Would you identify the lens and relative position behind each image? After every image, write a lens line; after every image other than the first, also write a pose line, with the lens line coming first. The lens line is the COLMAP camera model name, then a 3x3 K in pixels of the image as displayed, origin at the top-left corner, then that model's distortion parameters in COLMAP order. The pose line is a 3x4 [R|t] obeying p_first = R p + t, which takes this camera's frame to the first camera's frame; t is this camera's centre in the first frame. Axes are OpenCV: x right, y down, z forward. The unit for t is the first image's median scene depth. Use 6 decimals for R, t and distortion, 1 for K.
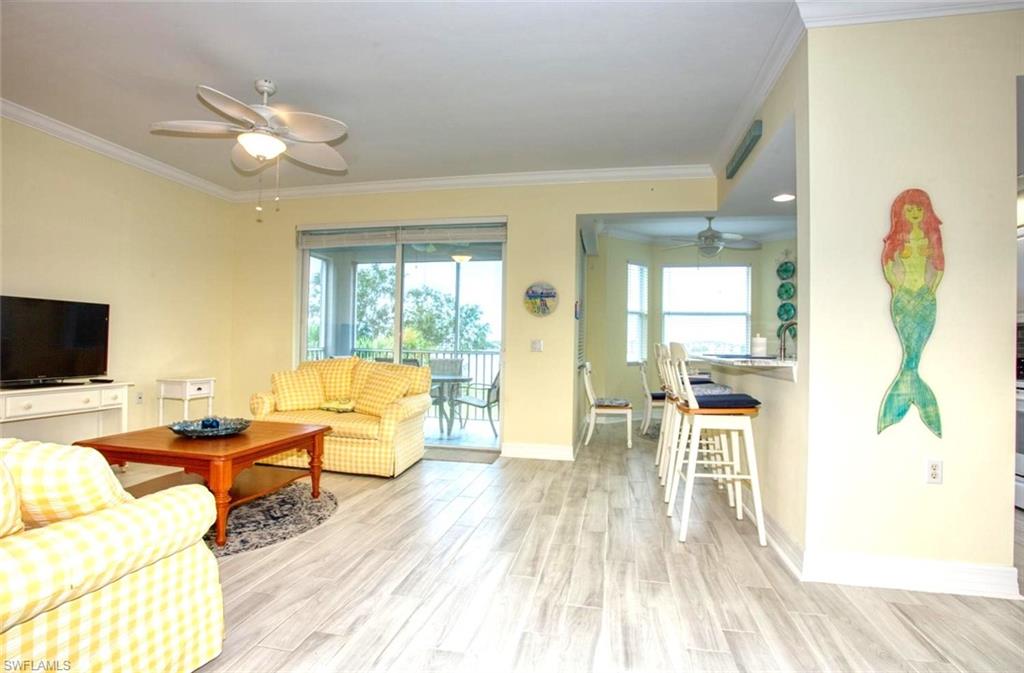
lens RADIAL K [[483.7, 0, 530.2], [0, 483.7, 339.7], [0, 0, 1]] dist [-0.043771, 0.000468]
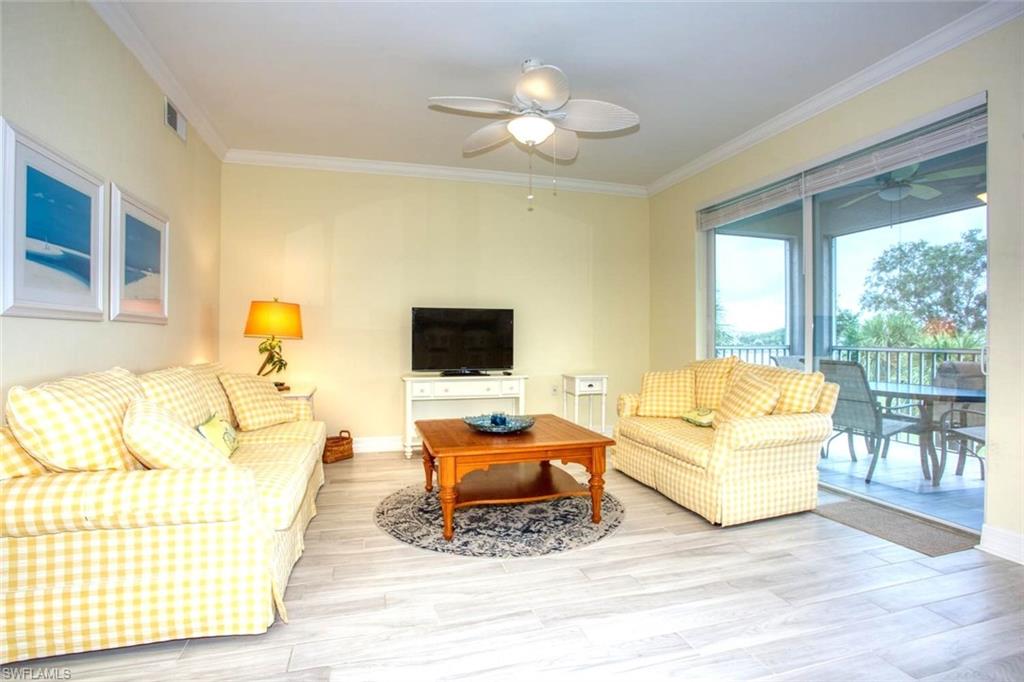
lens RADIAL K [[504.6, 0, 512.0], [0, 504.6, 341.0], [0, 0, 1]] dist [-0.071868, 0.027391]
pose [[0.460430, -0.011402, -0.887623, 0.258991], [0.016497, 0.999855, -0.004287, 0.011826], [0.887543, -0.012670, 0.460551, 0.451020]]
